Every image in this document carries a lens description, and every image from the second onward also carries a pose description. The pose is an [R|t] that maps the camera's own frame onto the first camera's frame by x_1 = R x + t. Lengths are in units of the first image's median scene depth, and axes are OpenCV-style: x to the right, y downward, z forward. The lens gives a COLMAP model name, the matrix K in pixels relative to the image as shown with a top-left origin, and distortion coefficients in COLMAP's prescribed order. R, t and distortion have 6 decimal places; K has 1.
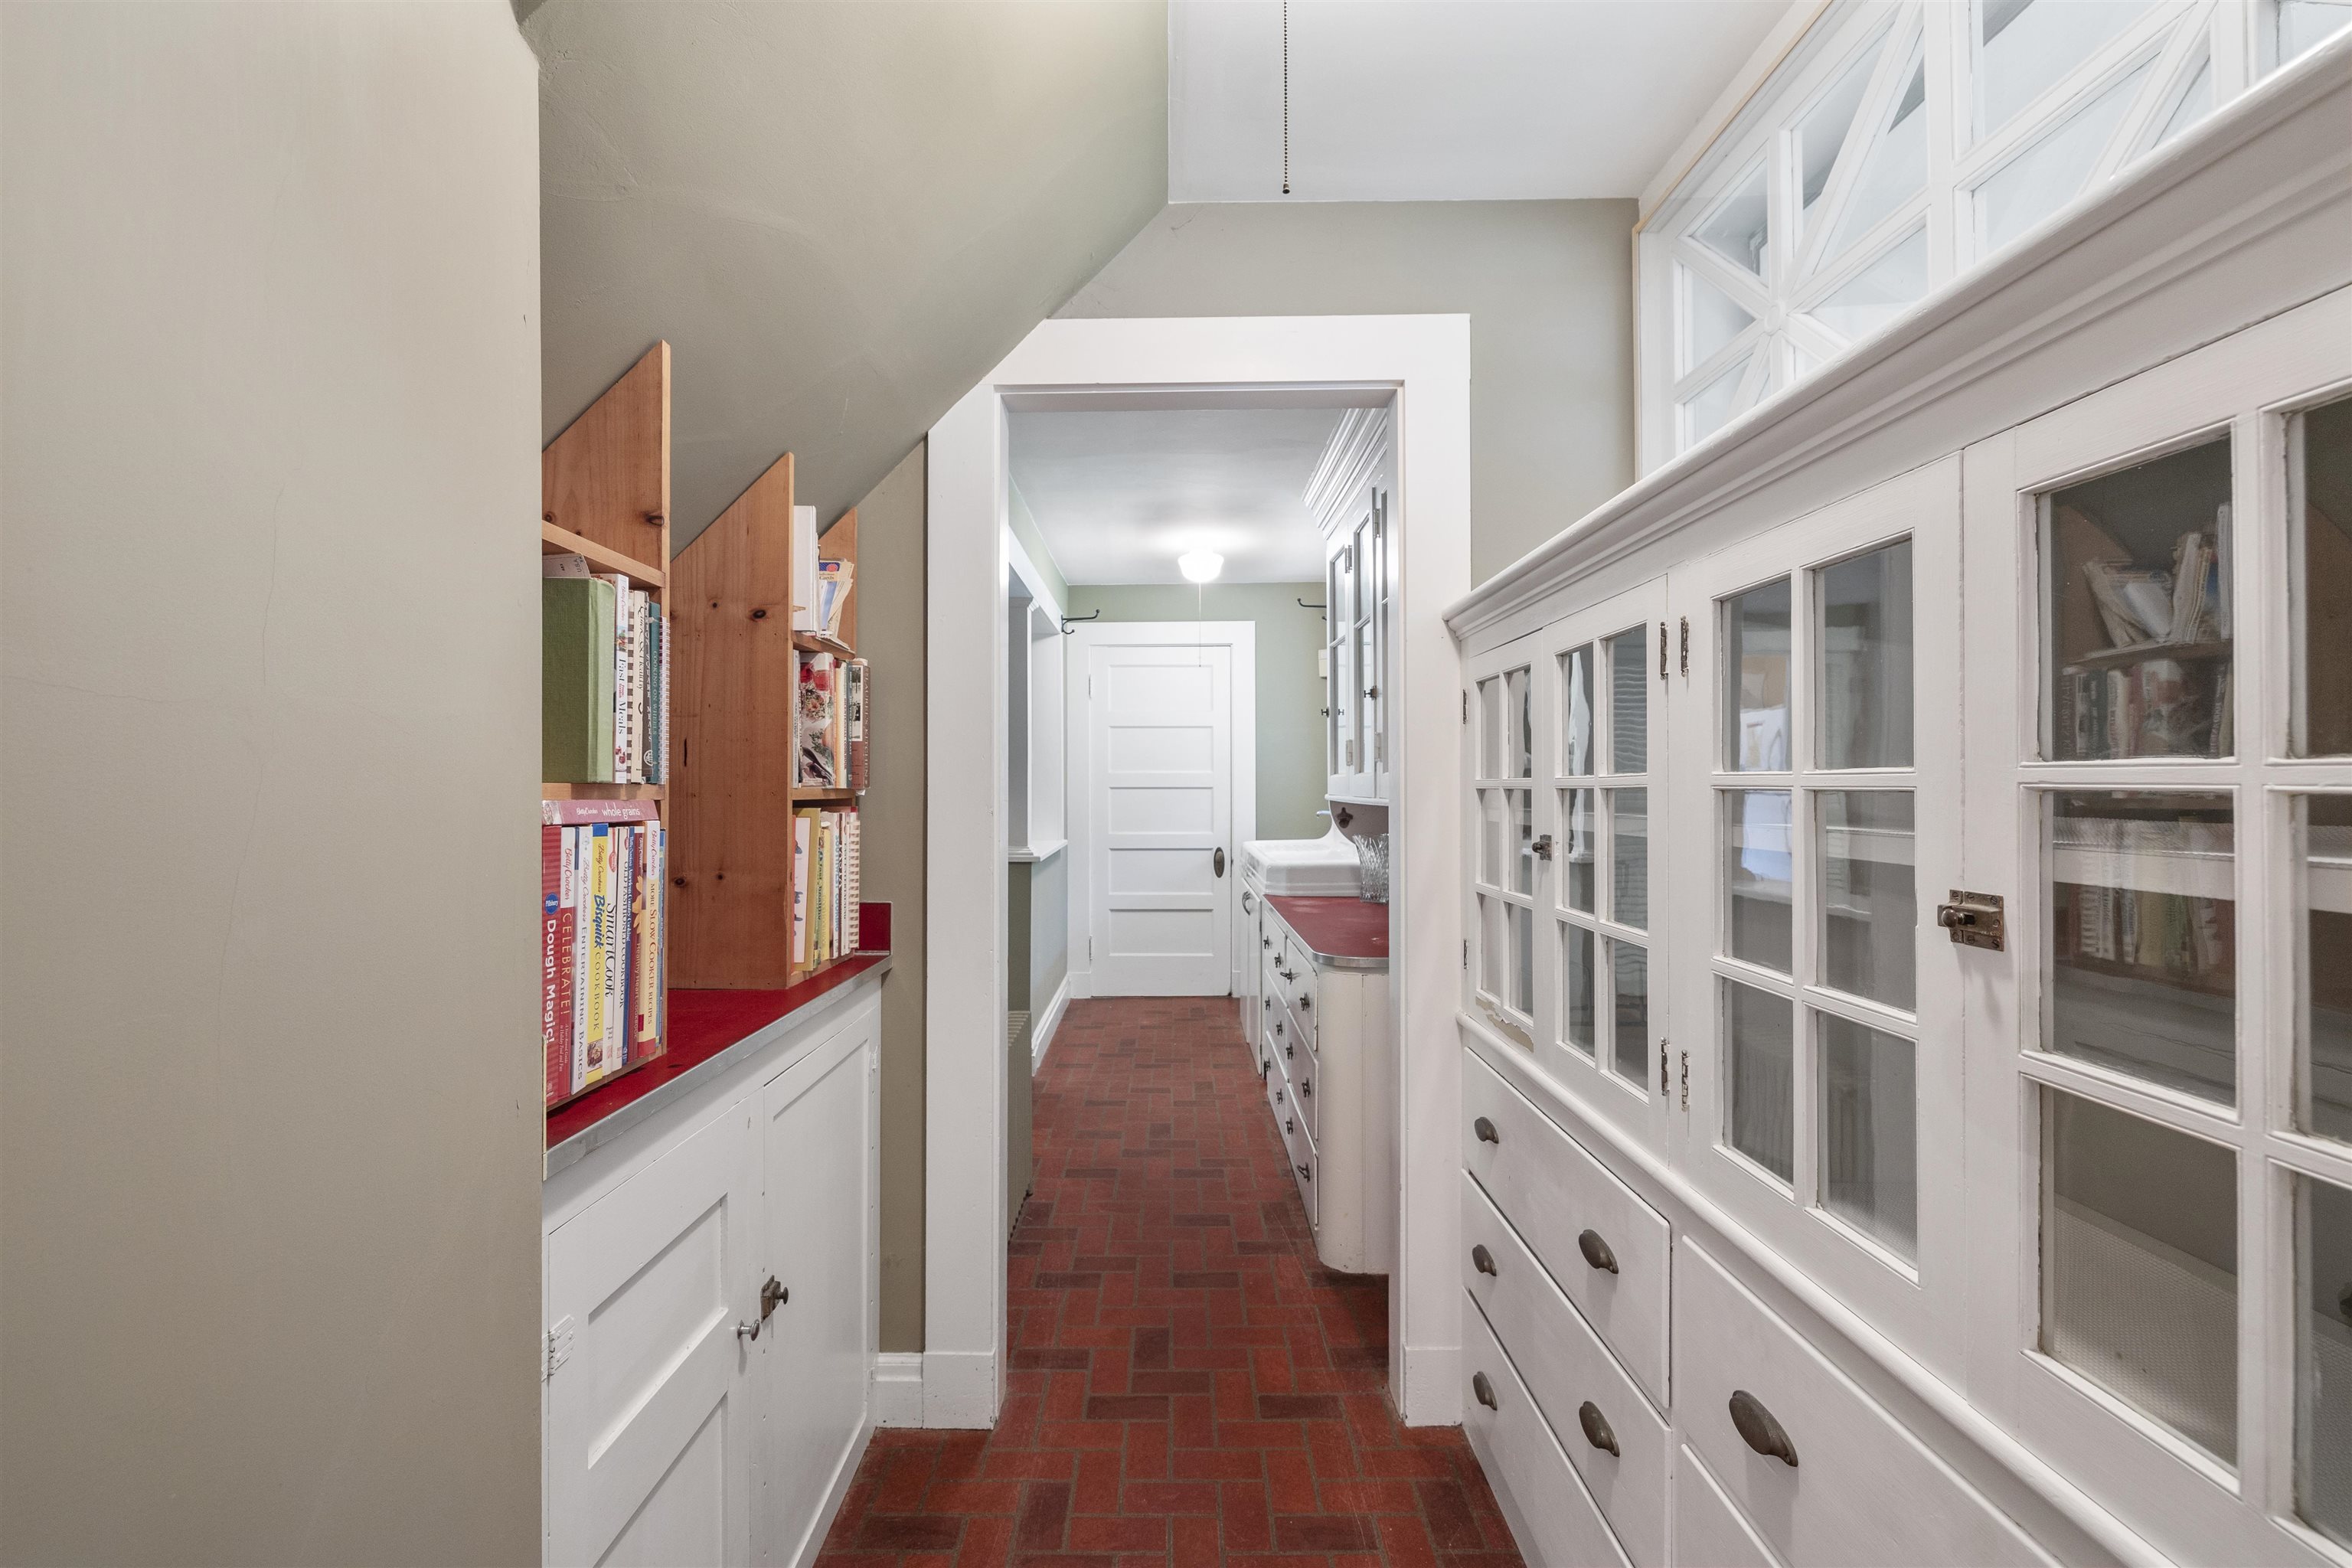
lens RADIAL K [[992.5, 0, 1168.3], [0, 992.5, 773.7], [0, 0, 1]] dist [-0.000460, -0.000221]
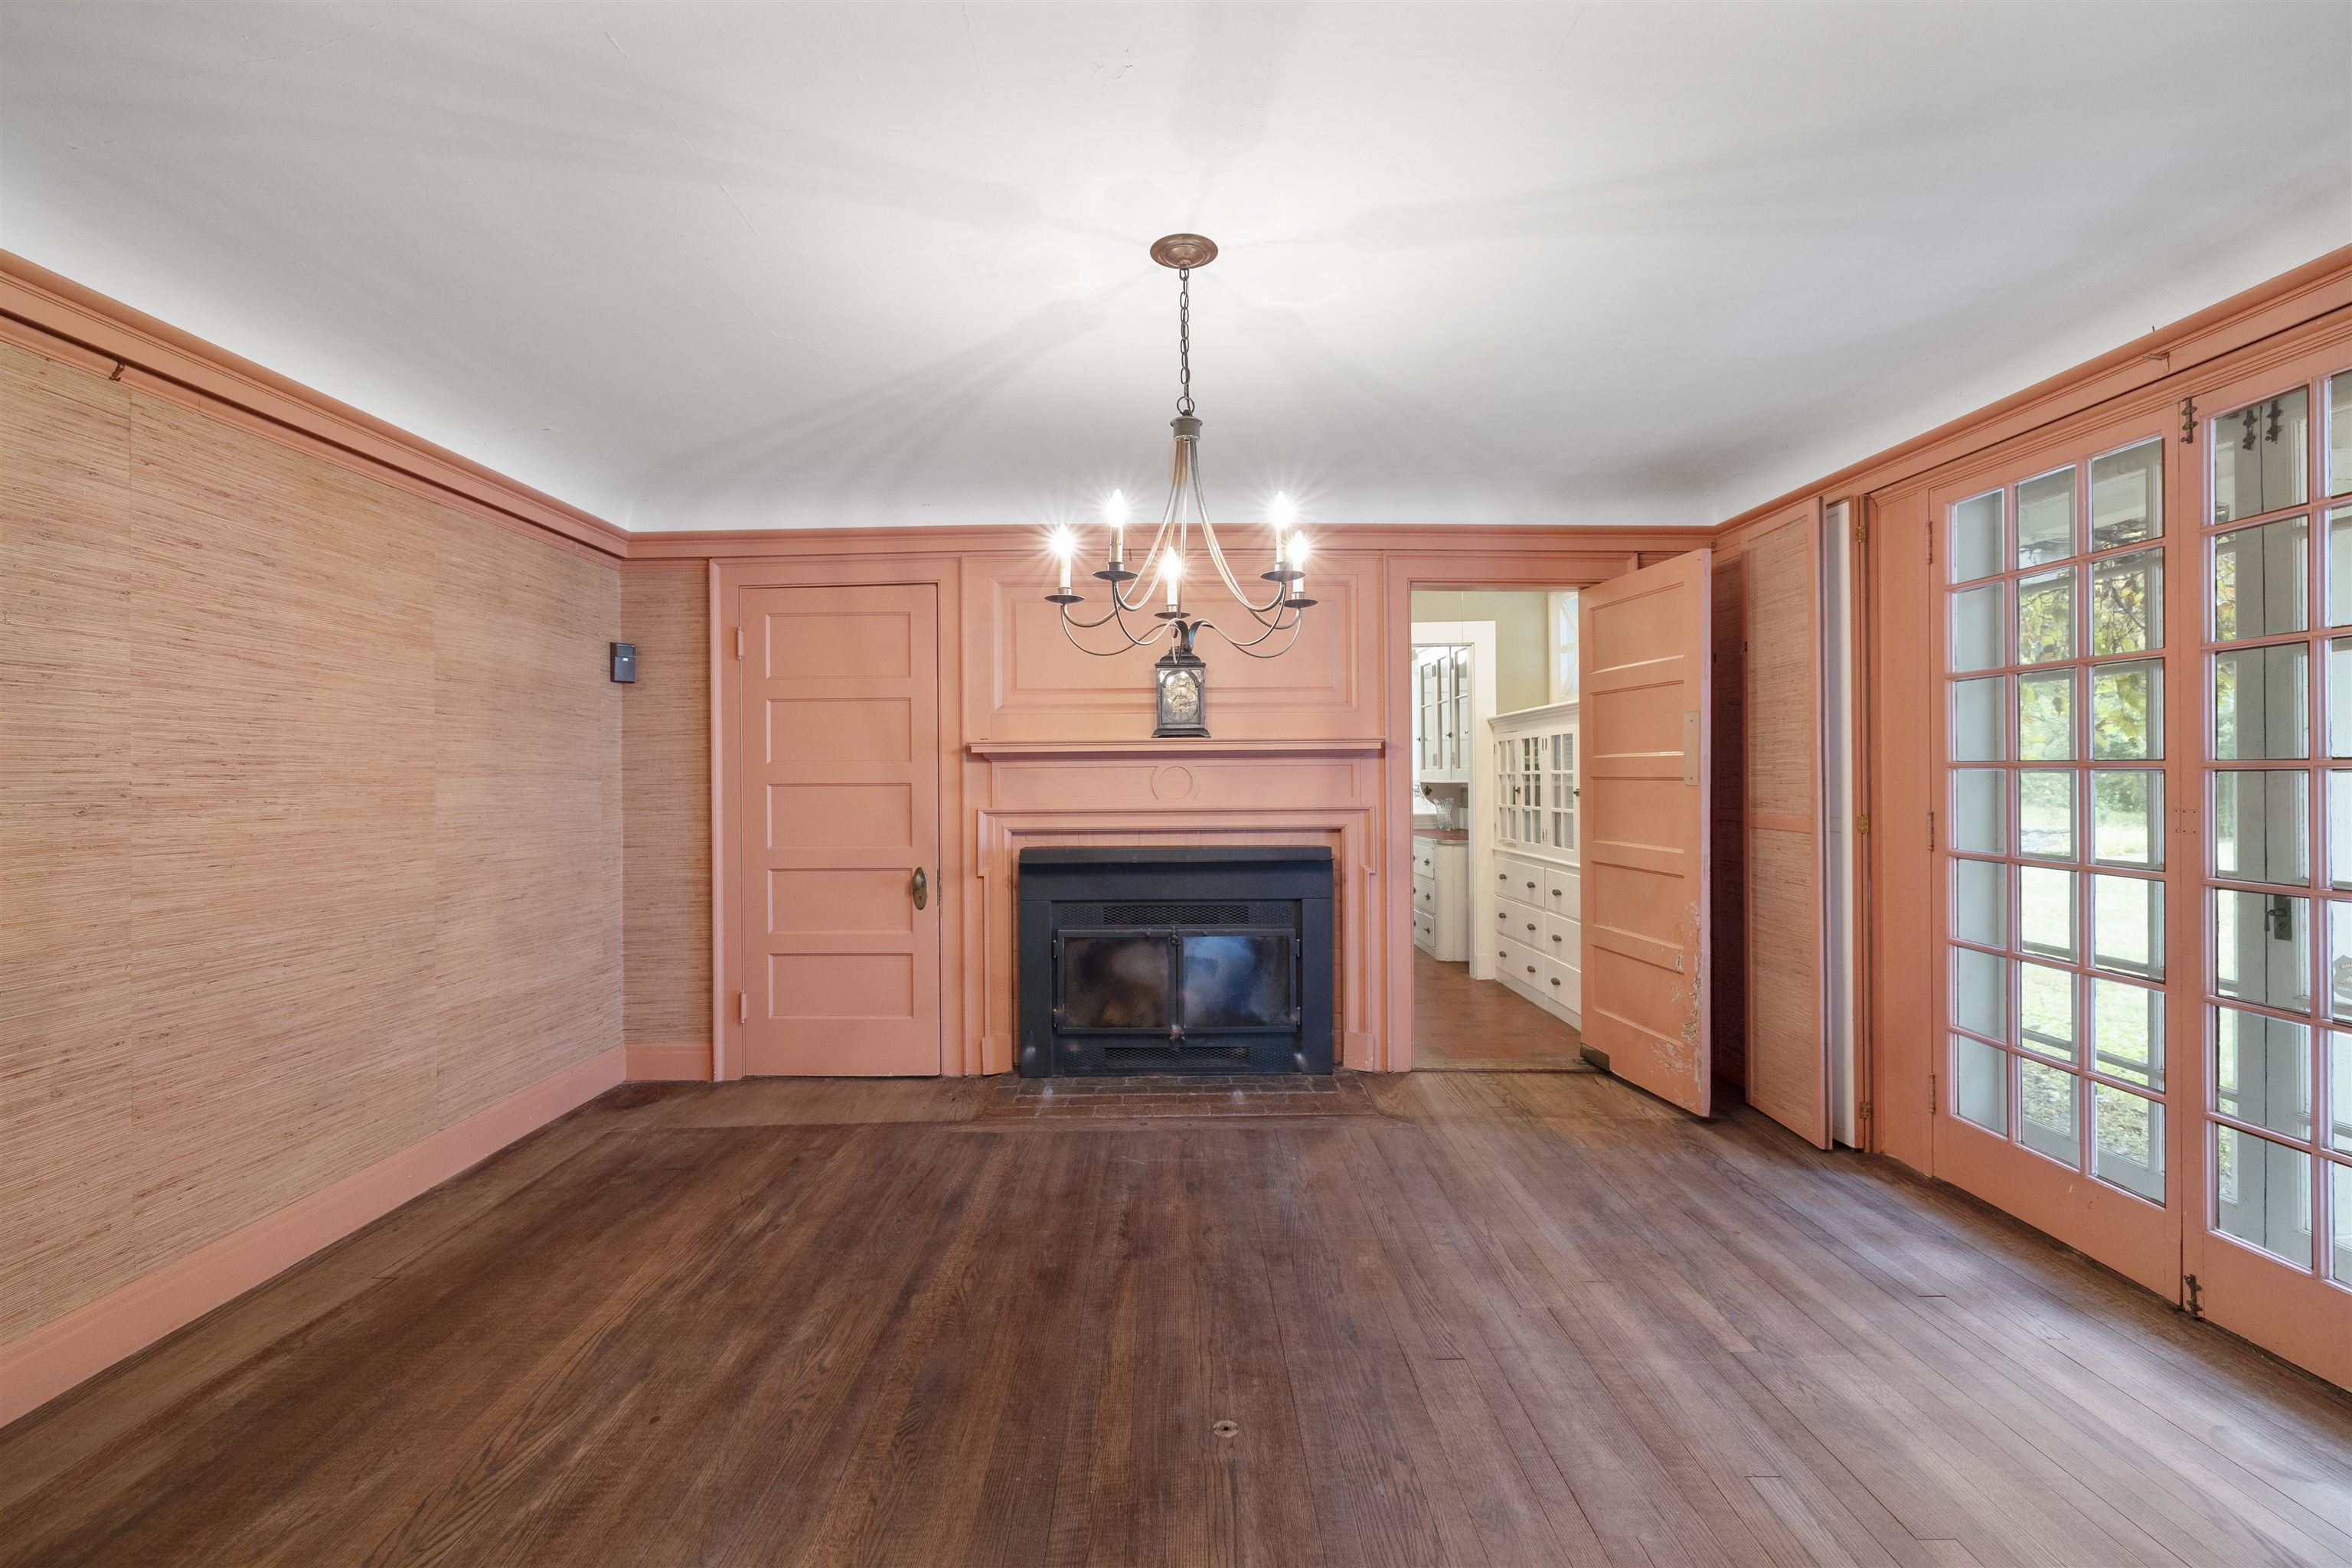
lens RADIAL K [[992.5, 0, 1180.2], [0, 992.5, 776.3], [0, 0, 1]] dist [-0.000460, -0.000221]
pose [[0.999865, -0.007457, 0.014631, -0.736927], [0.007302, 0.999917, 0.010579, -0.022267], [-0.014709, -0.010470, 0.999837, -2.111955]]
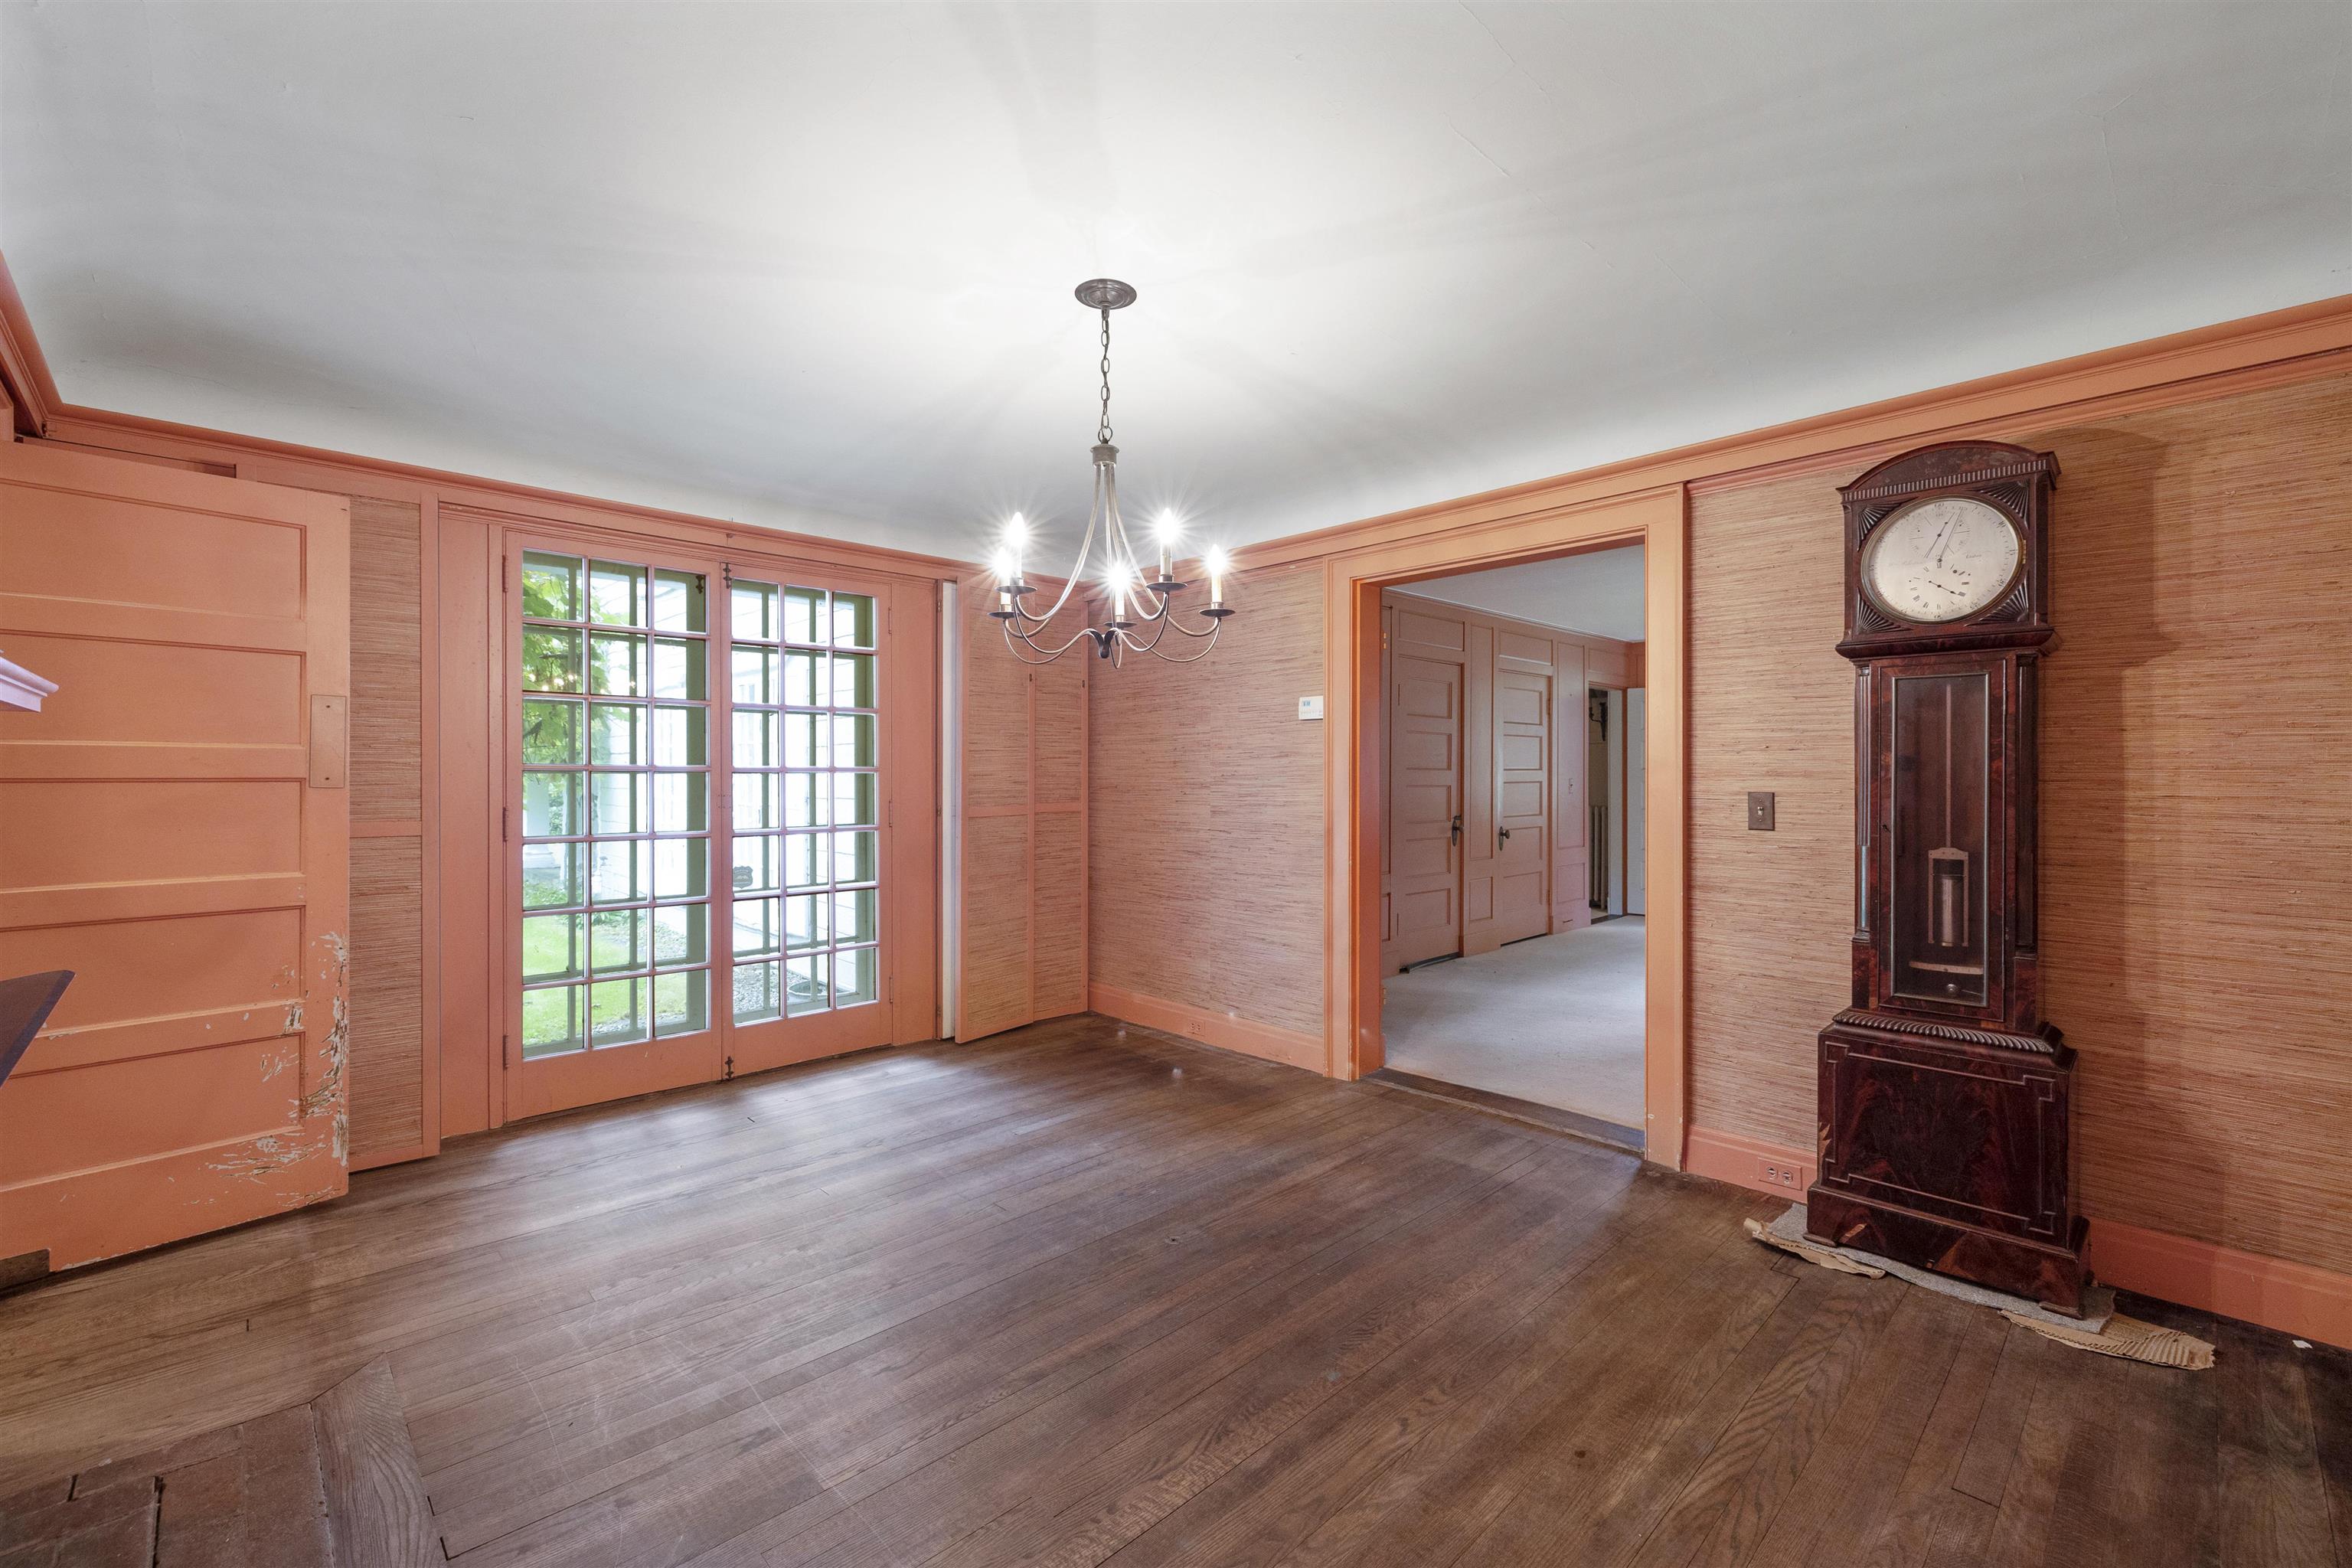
lens RADIAL K [[992.5, 0, 1156.9], [0, 992.5, 771.6], [0, 0, 1]] dist [-0.000460, -0.000221]
pose [[-0.688140, 0.000504, 0.725578, -1.668037], [-0.008885, 0.999919, -0.009122, 0.001037], [-0.725524, -0.012724, -0.688080, -0.153924]]
